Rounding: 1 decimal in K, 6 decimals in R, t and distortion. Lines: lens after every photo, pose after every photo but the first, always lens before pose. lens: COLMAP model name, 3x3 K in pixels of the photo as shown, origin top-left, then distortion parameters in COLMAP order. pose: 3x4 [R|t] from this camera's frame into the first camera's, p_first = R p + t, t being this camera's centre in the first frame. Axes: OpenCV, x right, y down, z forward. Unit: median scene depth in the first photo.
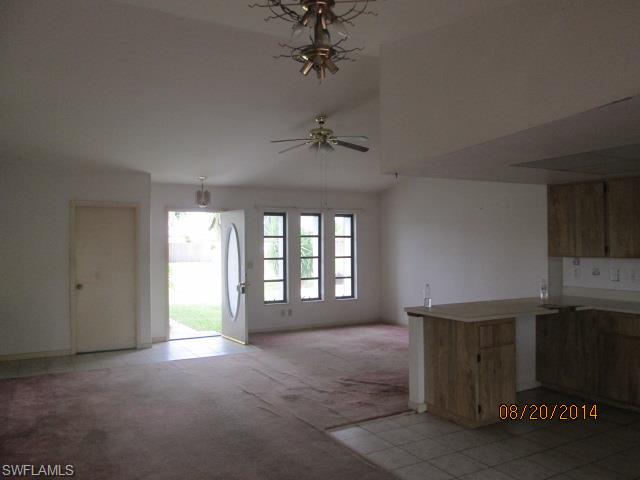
lens RADIAL K [[532.7, 0, 320.0], [0, 532.7, 240.0], [0, 0, 1]] dist [-0.009472, -0.003976]
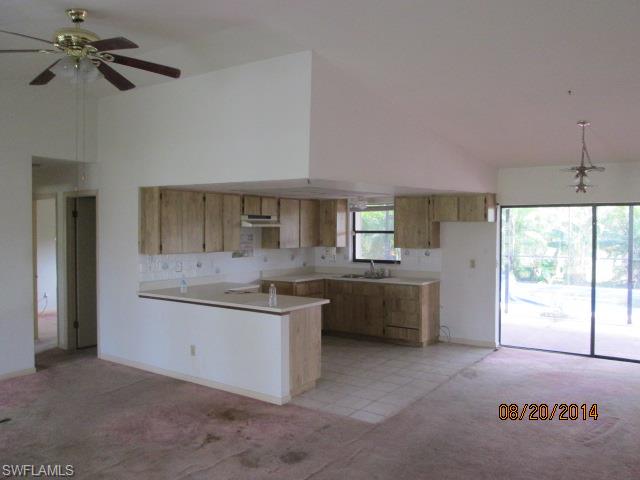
lens RADIAL K [[532.7, 0, 320.0], [0, 532.7, 240.0], [0, 0, 1]] dist [-0.009472, -0.003976]
pose [[-0.428780, -0.016958, 0.903250, -0.745464], [-0.007257, 0.999856, 0.015327, -0.018708], [-0.903380, 0.000017, -0.428842, 1.298394]]
